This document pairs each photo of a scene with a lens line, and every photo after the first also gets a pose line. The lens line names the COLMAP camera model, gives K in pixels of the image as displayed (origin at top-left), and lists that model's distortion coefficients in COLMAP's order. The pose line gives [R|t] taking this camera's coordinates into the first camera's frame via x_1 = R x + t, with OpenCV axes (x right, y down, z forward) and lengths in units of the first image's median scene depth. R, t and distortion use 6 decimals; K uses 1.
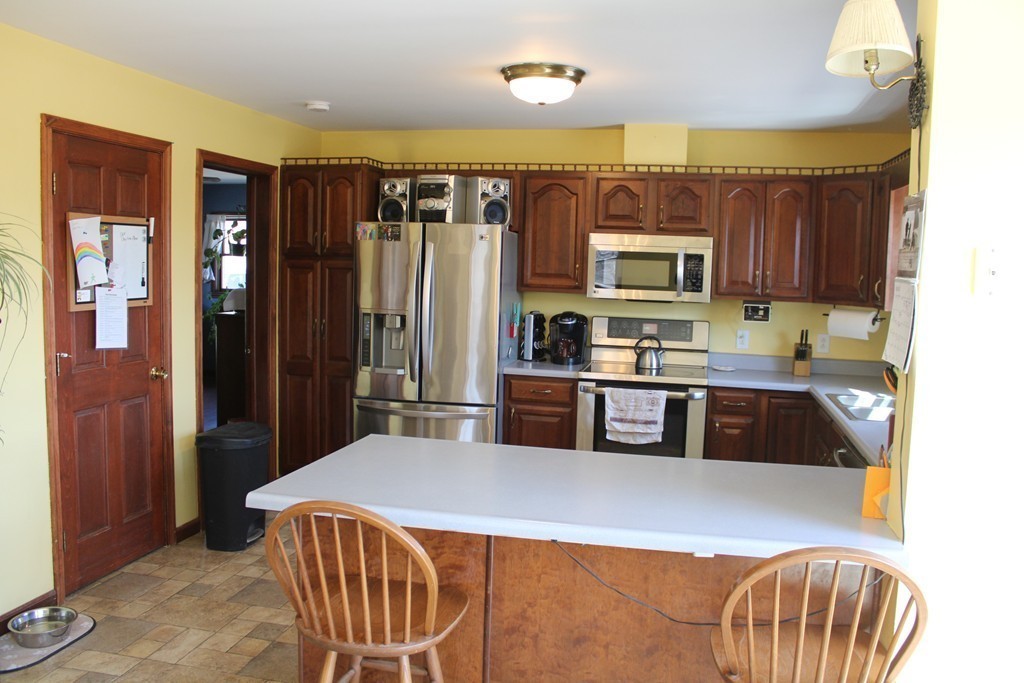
lens RADIAL K [[855.6, 0, 512.0], [0, 855.6, 341.5], [0, 0, 1]] dist [-0.152050, 0.155663]
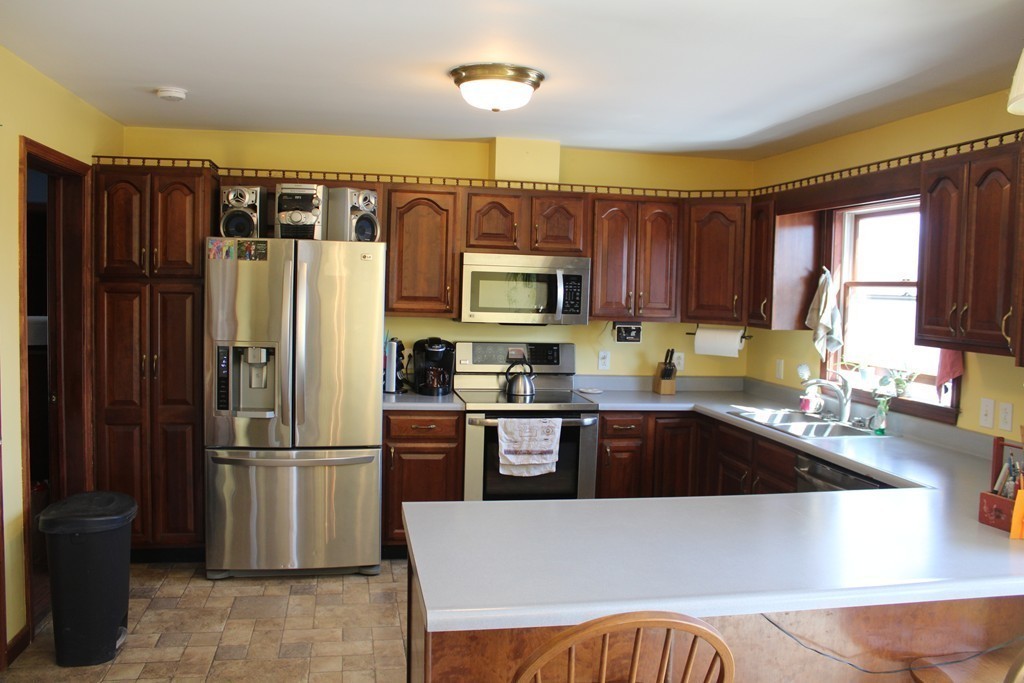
lens RADIAL K [[855.6, 0, 512.0], [0, 855.6, 341.5], [0, 0, 1]] dist [-0.152050, 0.155663]
pose [[0.921304, -0.028685, 0.387783, -0.227071], [0.036092, 0.999278, -0.011829, -0.017865], [-0.387164, 0.024894, 0.921675, 0.127783]]
